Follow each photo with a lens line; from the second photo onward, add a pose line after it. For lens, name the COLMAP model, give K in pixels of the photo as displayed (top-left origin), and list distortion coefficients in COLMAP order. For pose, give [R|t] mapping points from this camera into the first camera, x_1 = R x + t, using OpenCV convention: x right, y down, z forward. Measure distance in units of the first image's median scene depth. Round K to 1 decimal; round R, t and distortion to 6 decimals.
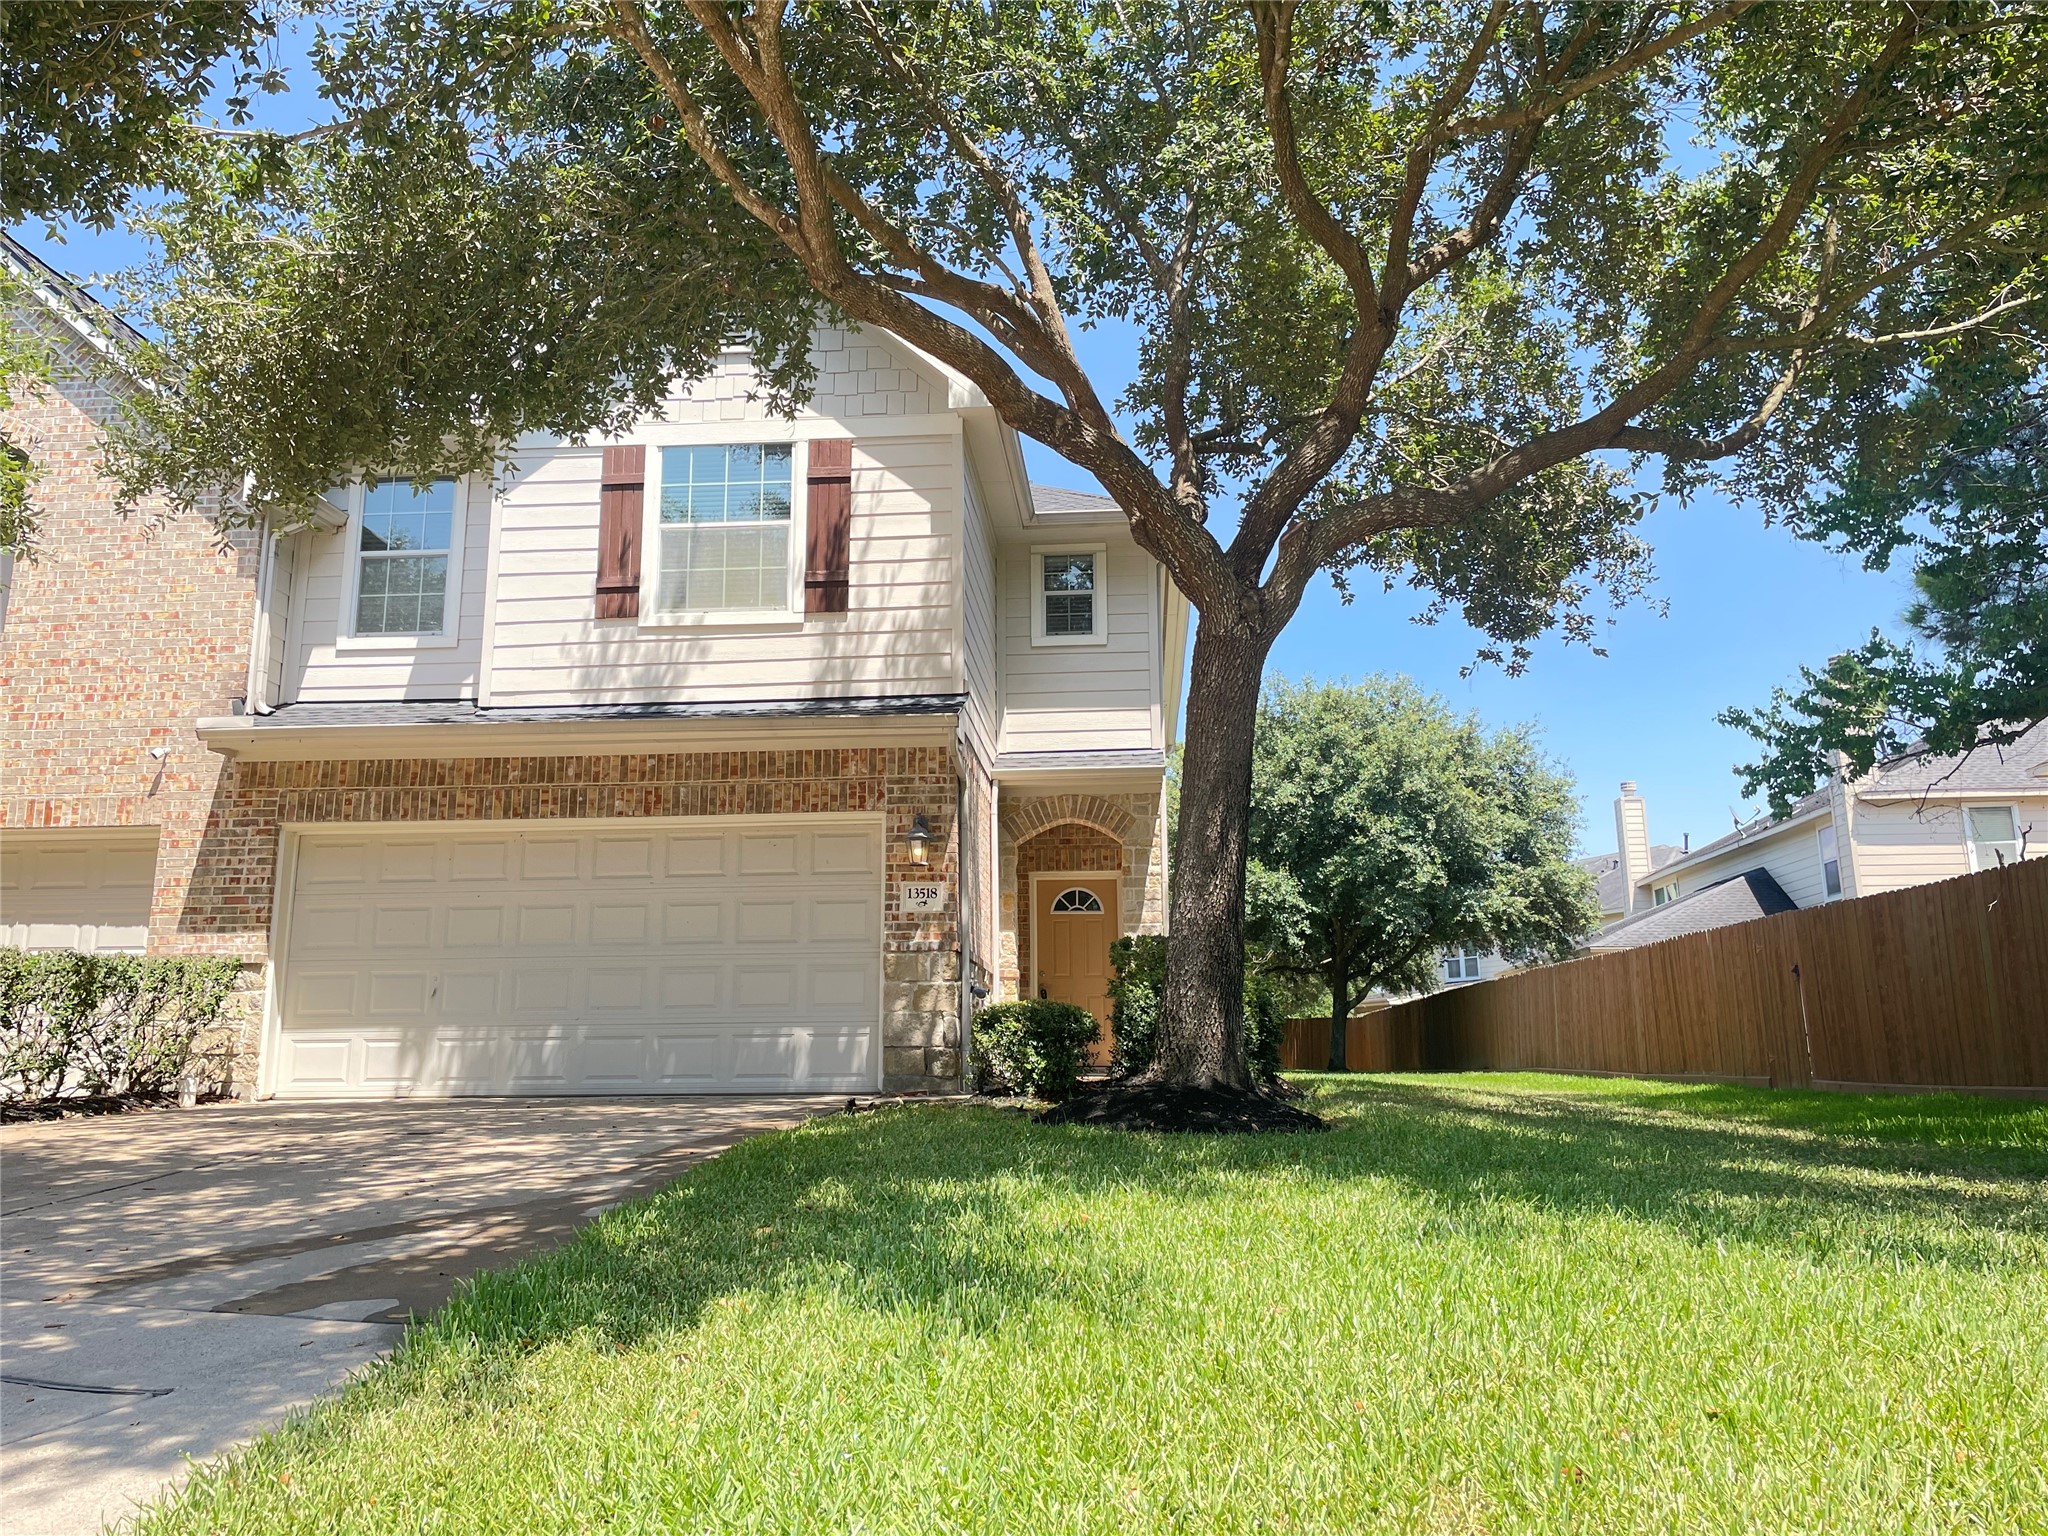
lens RADIAL K [[1585.7, 0, 1017.4], [0, 1585.7, 754.9], [0, 0, 1]] dist [0.064694, -0.005385]
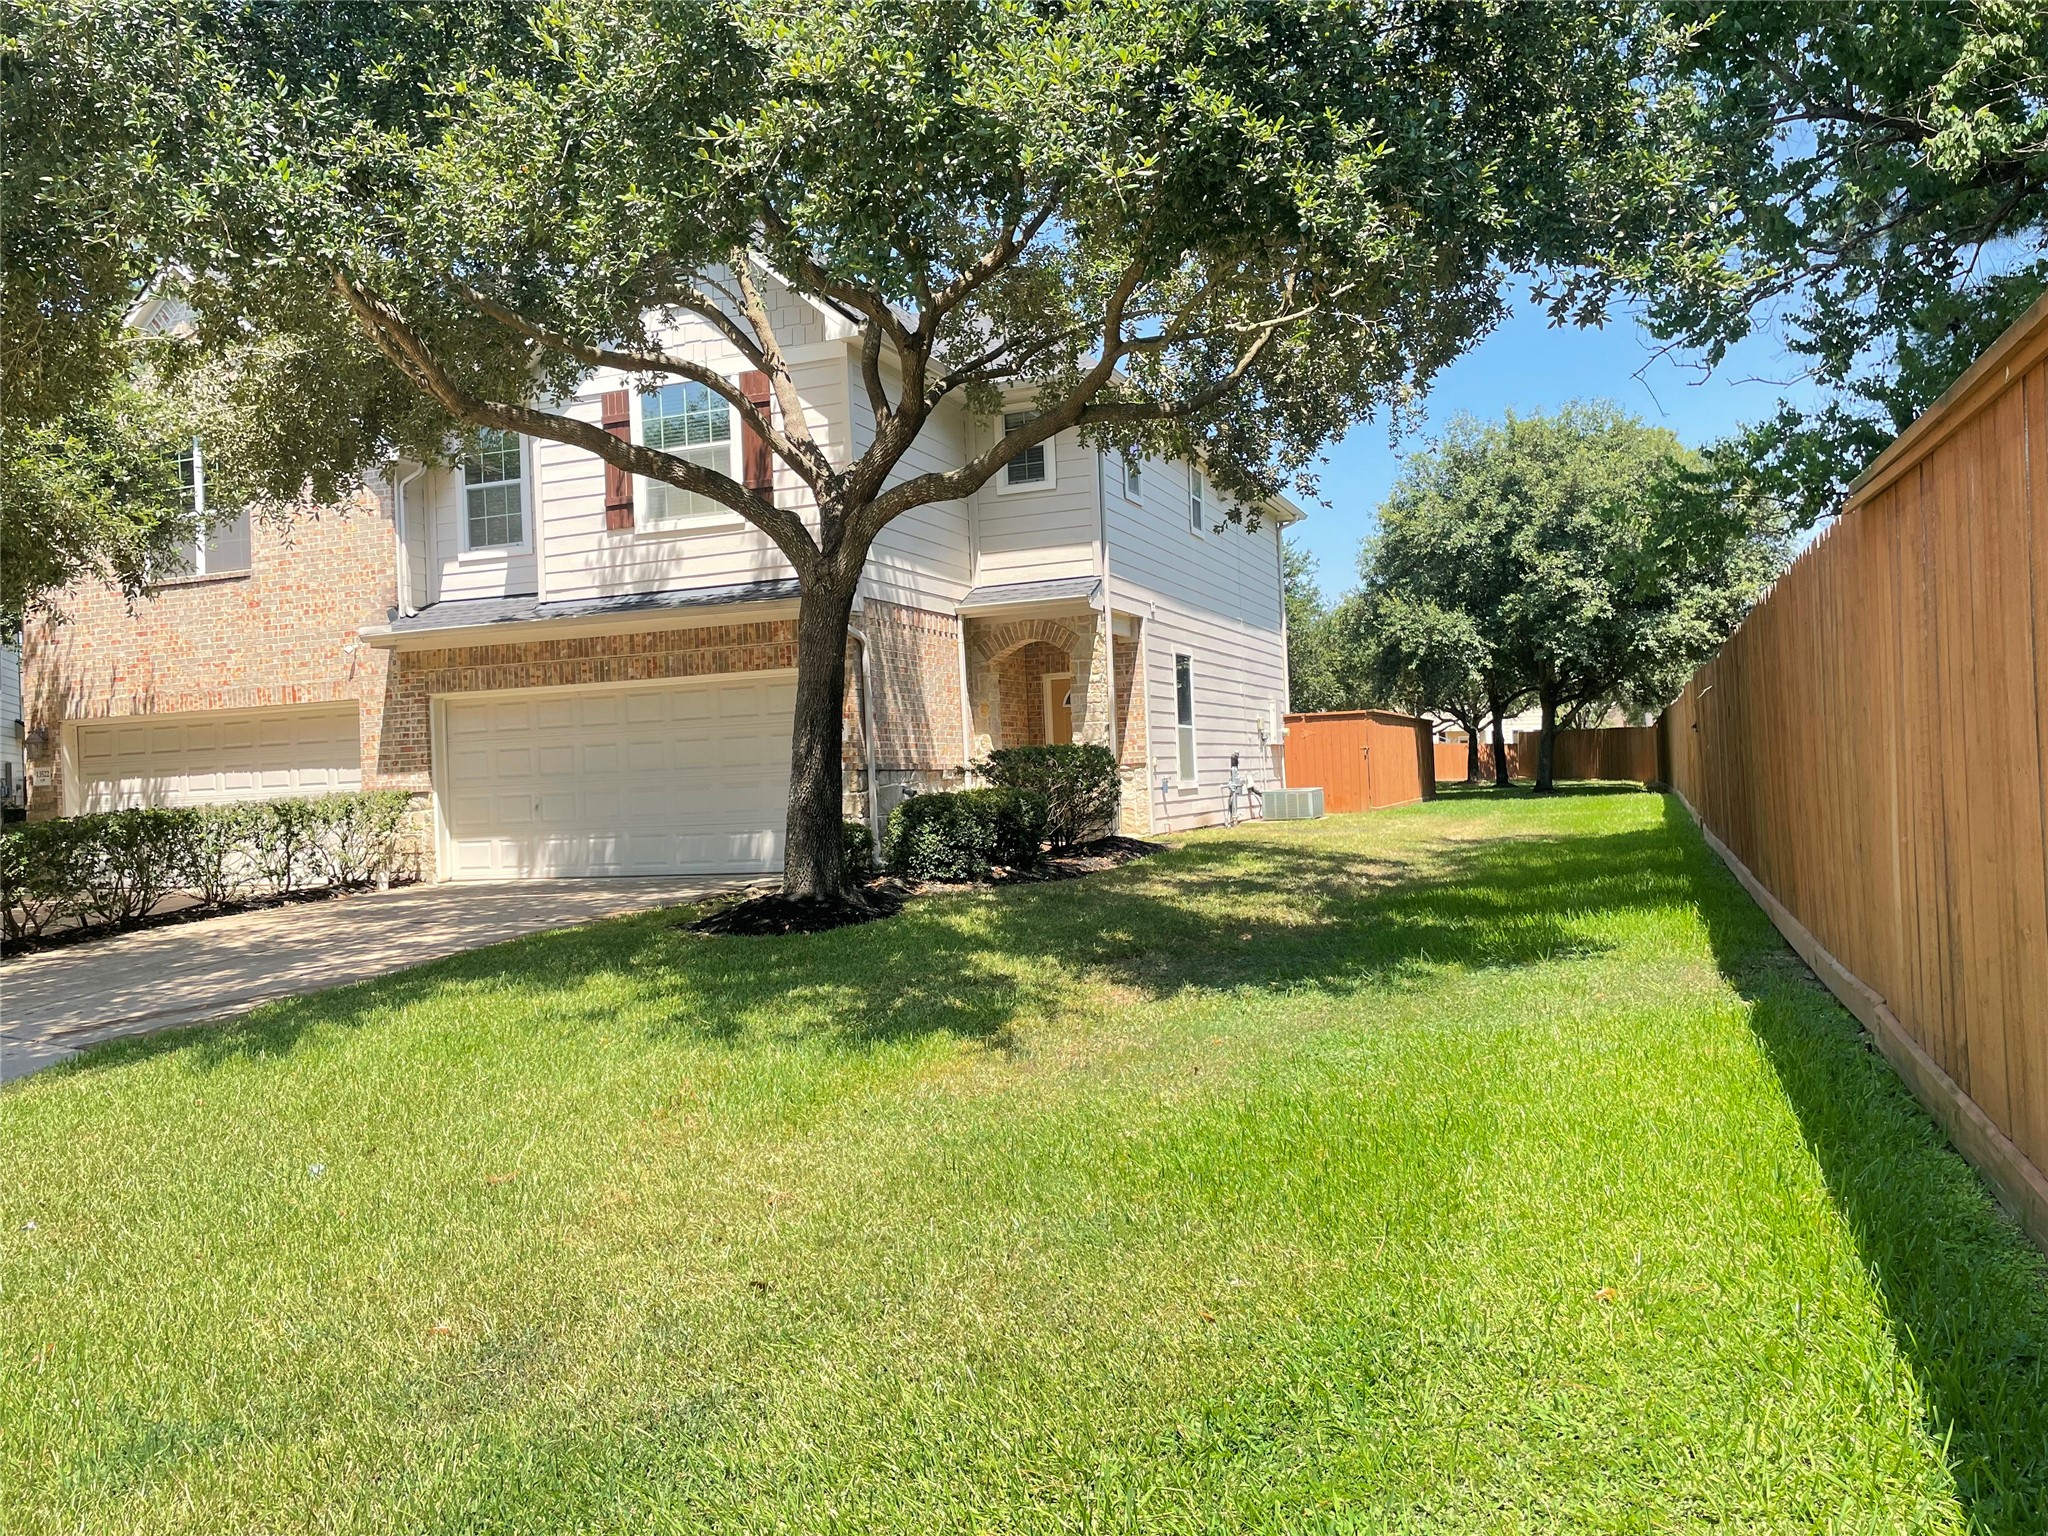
lens RADIAL K [[1585.7, 0, 1032.7], [0, 1585.7, 767.4], [0, 0, 1]] dist [0.064694, -0.005385]
pose [[0.957326, -0.037545, -0.286561, 0.456302], [0.092808, 0.978949, 0.181787, -0.101659], [0.273703, -0.200624, 0.940658, -0.201047]]
